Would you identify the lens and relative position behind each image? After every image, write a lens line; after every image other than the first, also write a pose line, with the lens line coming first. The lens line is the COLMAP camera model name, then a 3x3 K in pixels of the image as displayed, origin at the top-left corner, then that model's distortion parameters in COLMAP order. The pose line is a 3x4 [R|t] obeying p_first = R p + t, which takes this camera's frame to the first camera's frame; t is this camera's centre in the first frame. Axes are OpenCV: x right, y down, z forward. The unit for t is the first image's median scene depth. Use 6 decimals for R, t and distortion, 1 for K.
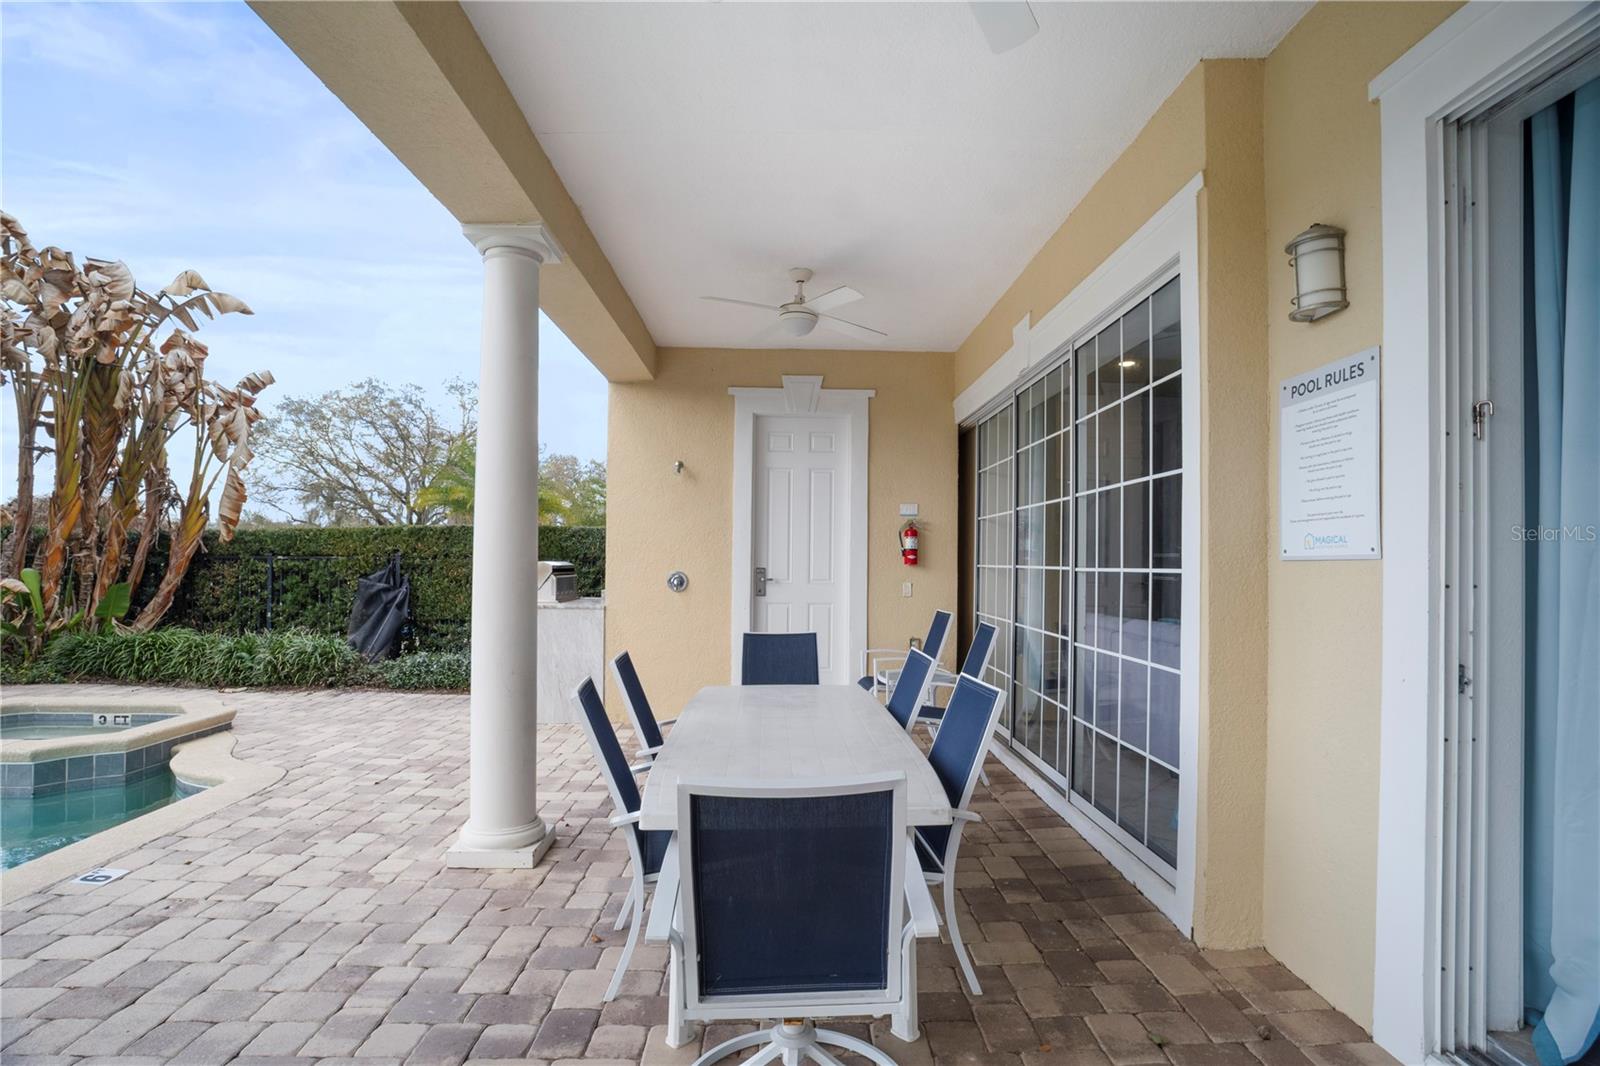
lens RADIAL K [[788.9, 0, 804.2], [0, 788.9, 536.0], [0, 0, 1]] dist [-0.063105, 0.028842]
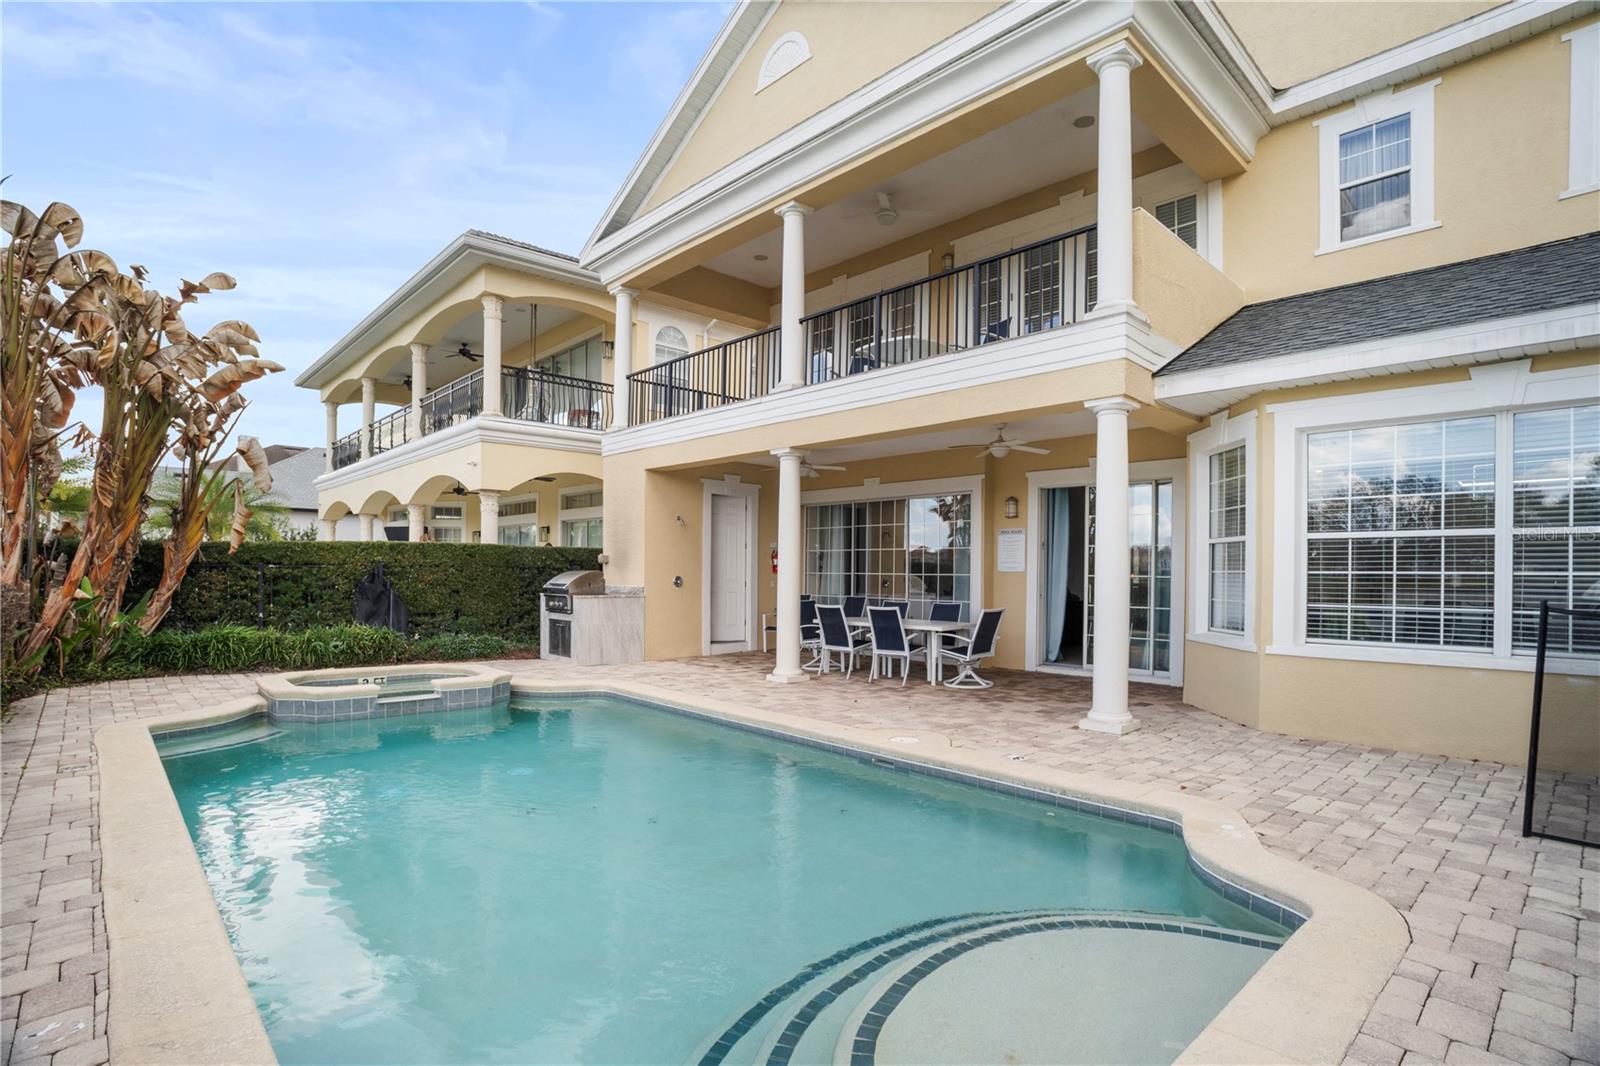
lens RADIAL K [[788.9, 0, 804.2], [0, 788.9, 536.0], [0, 0, 1]] dist [-0.063105, 0.028842]
pose [[0.744076, 0.027969, 0.667509, -0.995737], [-0.025690, 0.999582, -0.013246, -0.026501], [-0.667601, -0.007292, 0.744484, -0.485773]]
